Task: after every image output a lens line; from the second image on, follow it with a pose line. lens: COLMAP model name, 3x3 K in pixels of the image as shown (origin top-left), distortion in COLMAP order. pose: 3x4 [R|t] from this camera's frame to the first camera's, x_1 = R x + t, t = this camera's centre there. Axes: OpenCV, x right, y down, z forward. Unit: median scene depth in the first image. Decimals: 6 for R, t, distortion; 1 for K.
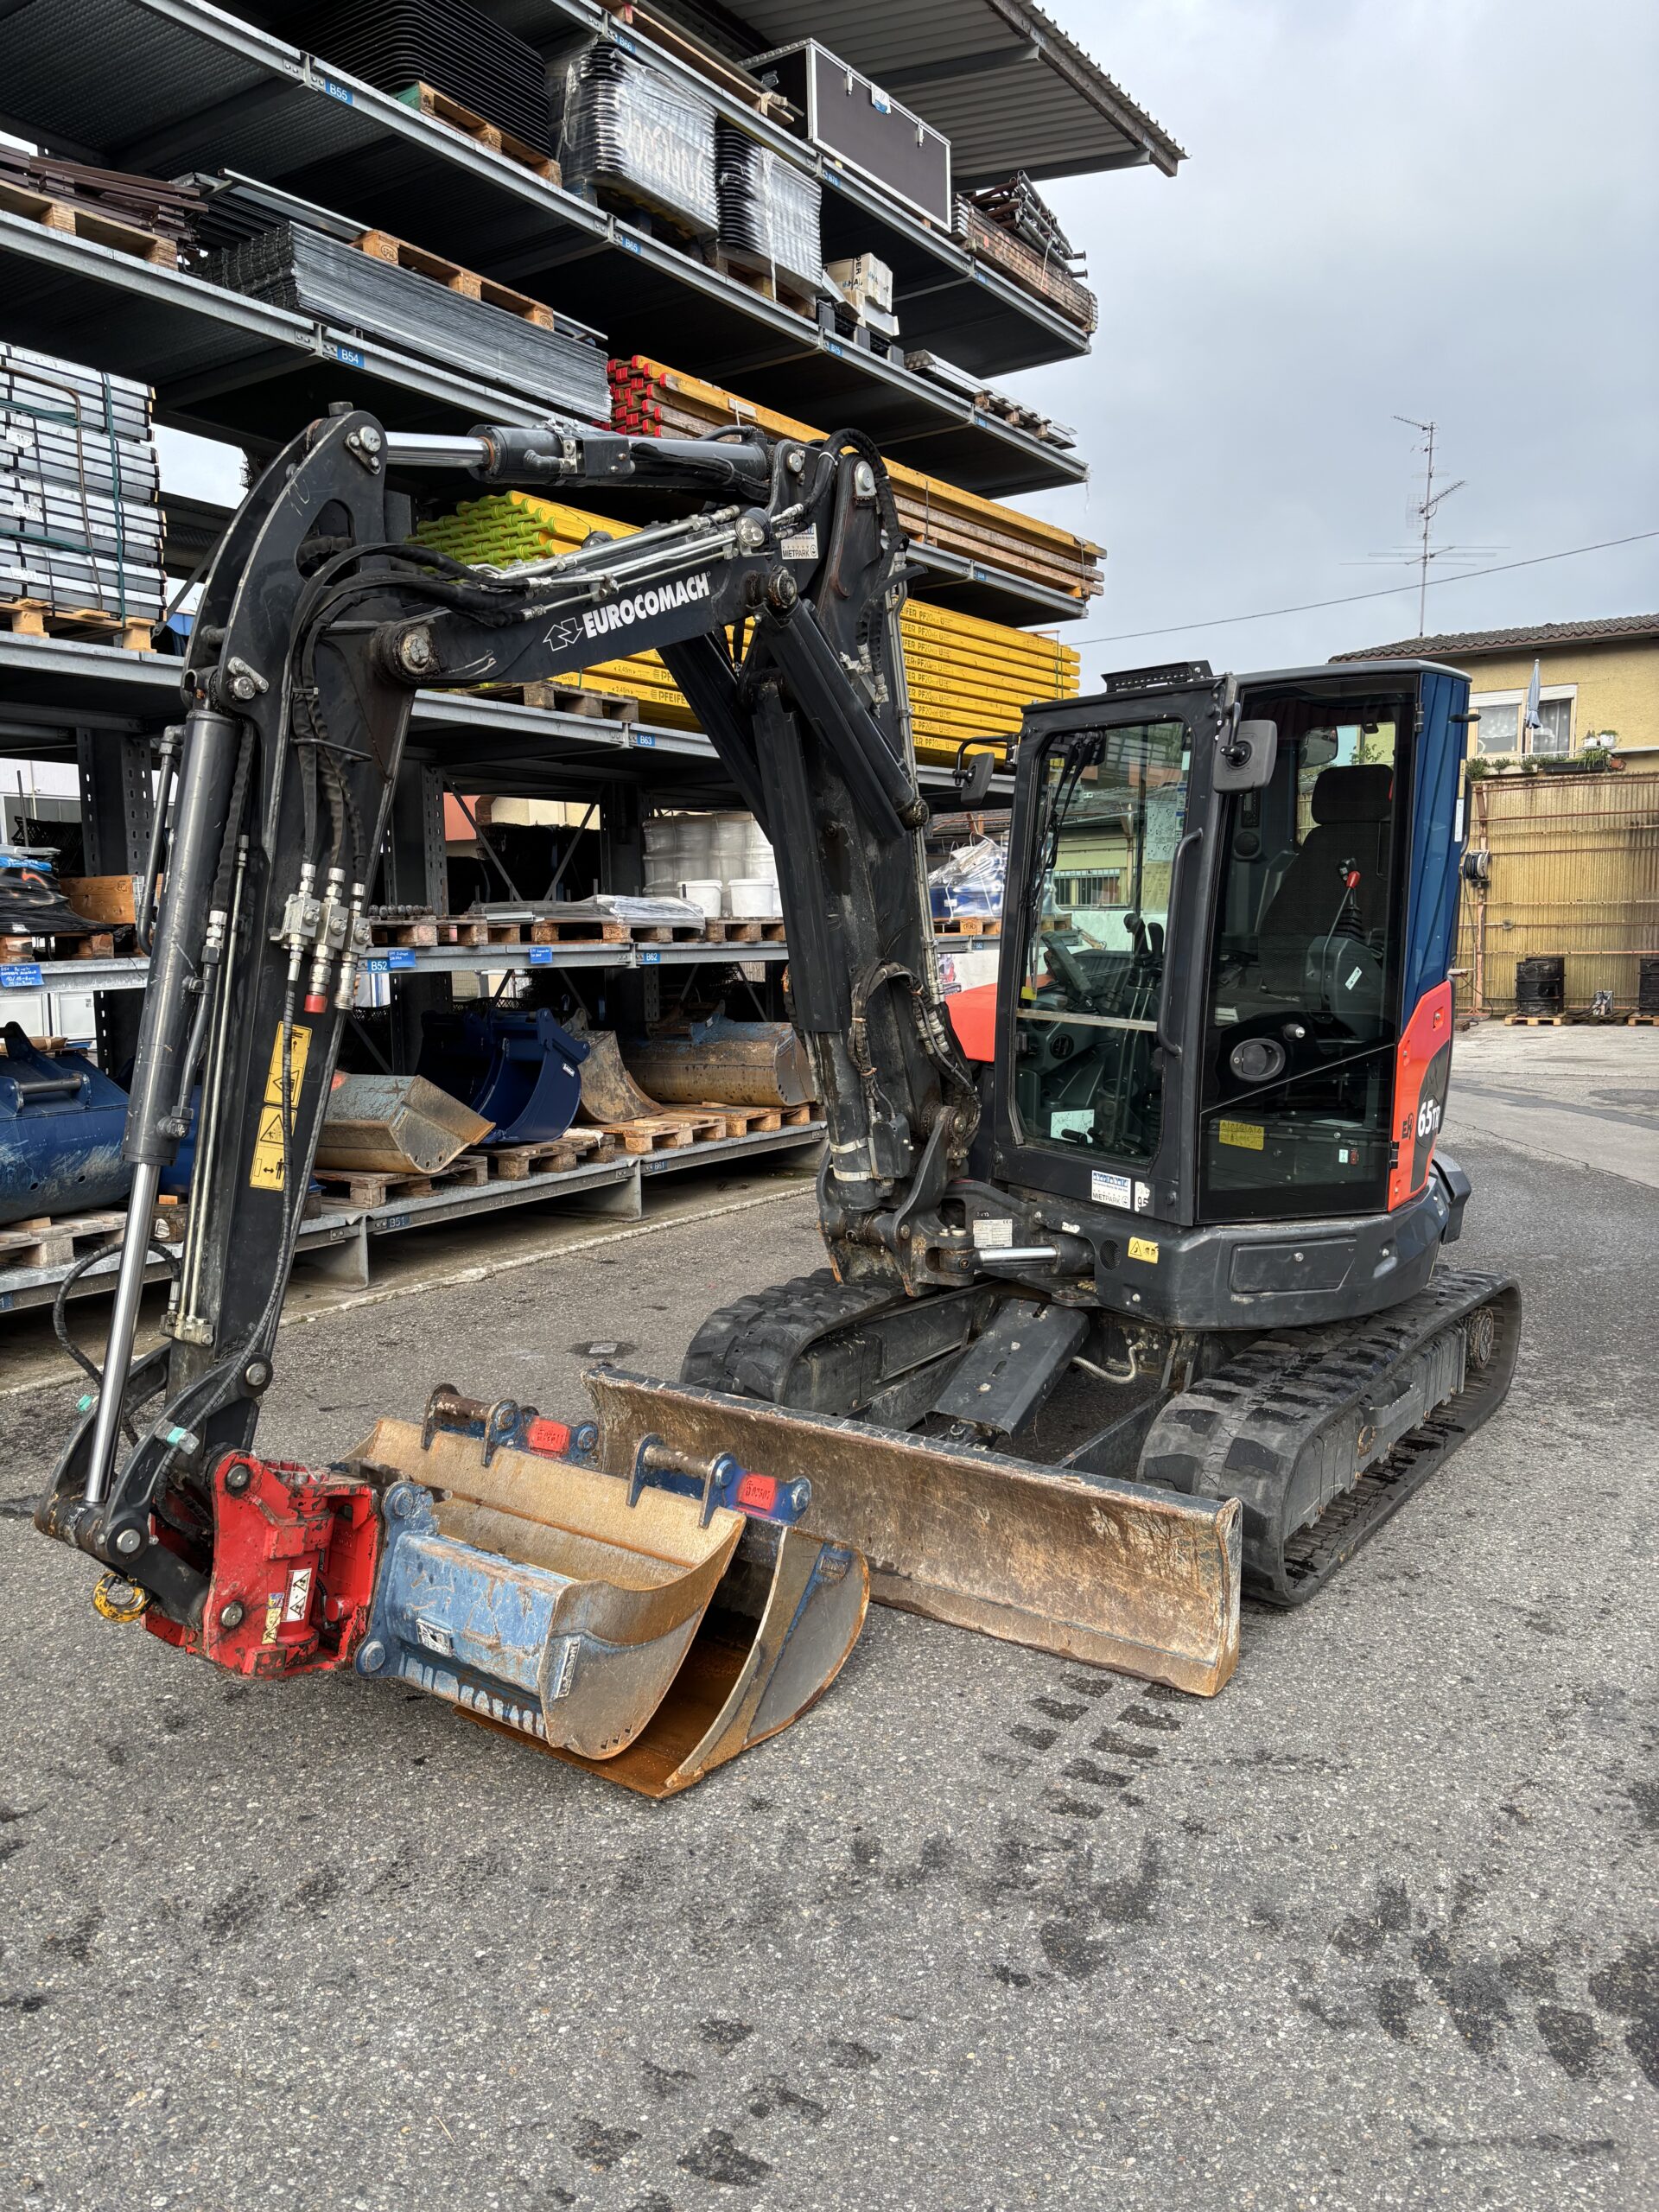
lens RADIAL K [[1664.6, 0, 806.6], [0, 1664.6, 1122.3], [0, 0, 1]] dist [0.050032, -0.056352]
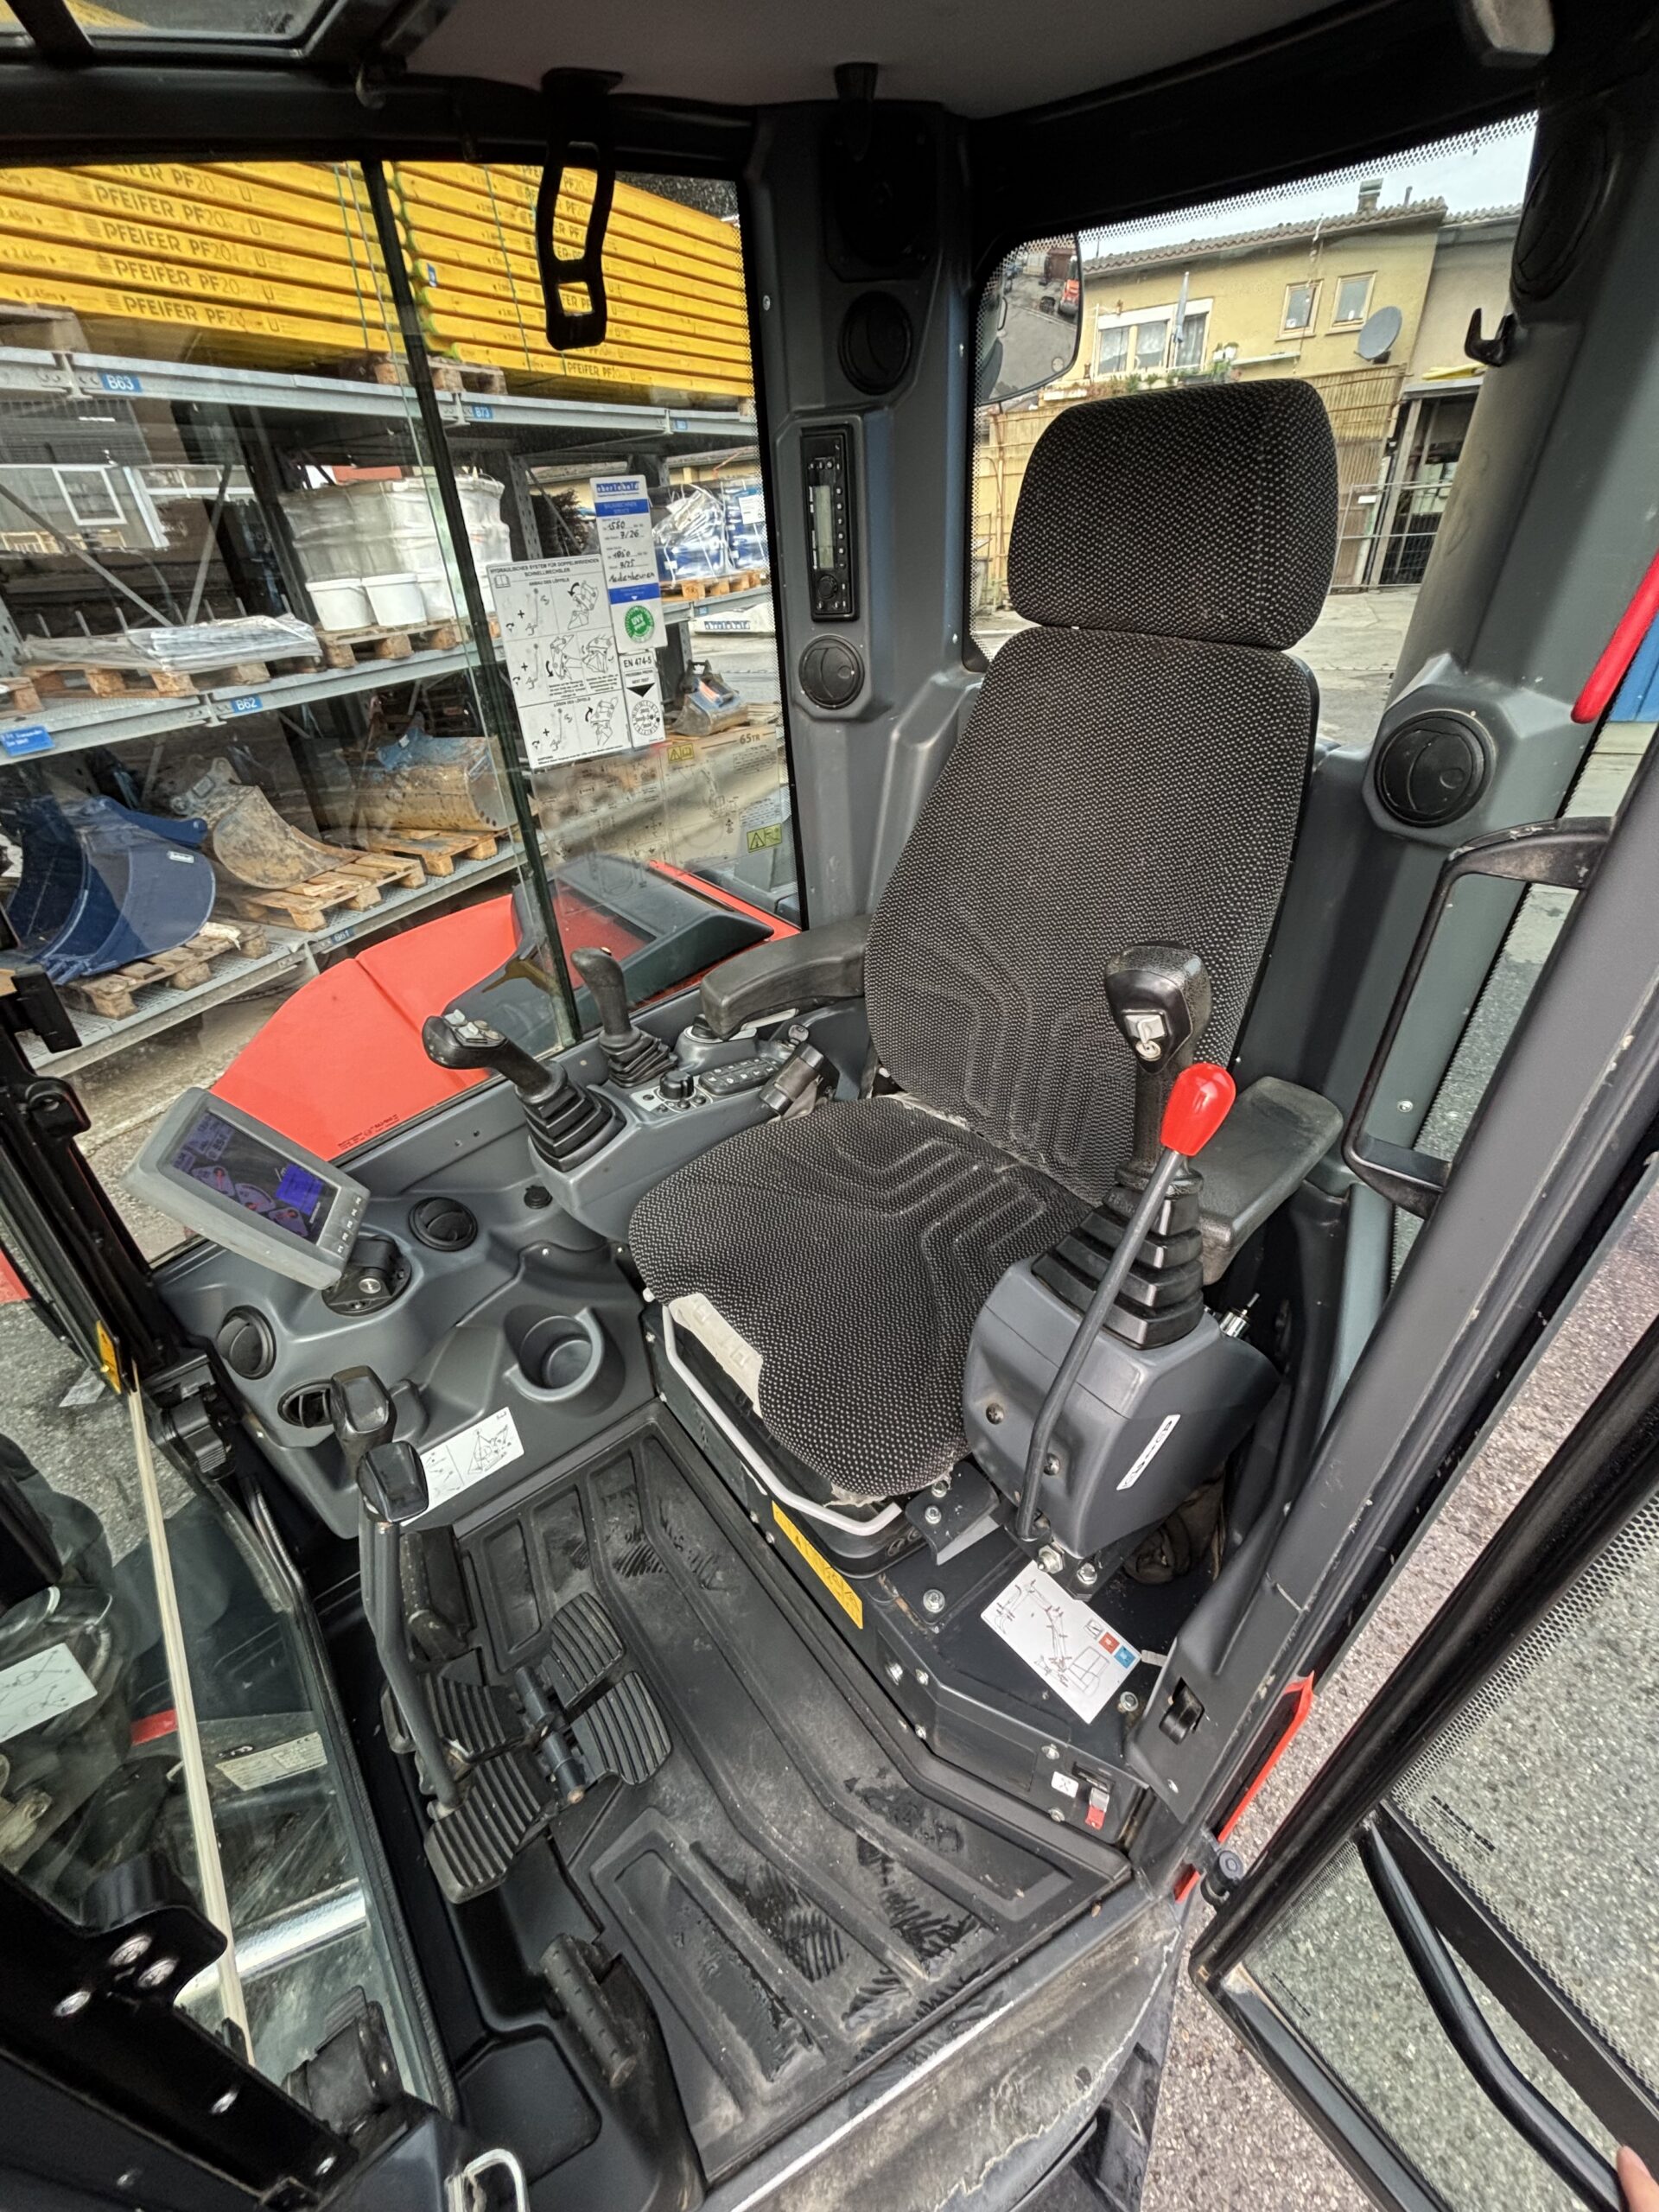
lens RADIAL K [[884.3, 0, 831.2], [0, 884.3, 1105.7], [0, 0, 1]] dist [-0.002125, -0.000006]
pose [[0.991013, -0.108102, 0.078791, 0.211561], [0.061056, 0.889614, 0.452613, -0.151008], [-0.119022, -0.443735, 0.888219, 0.703117]]
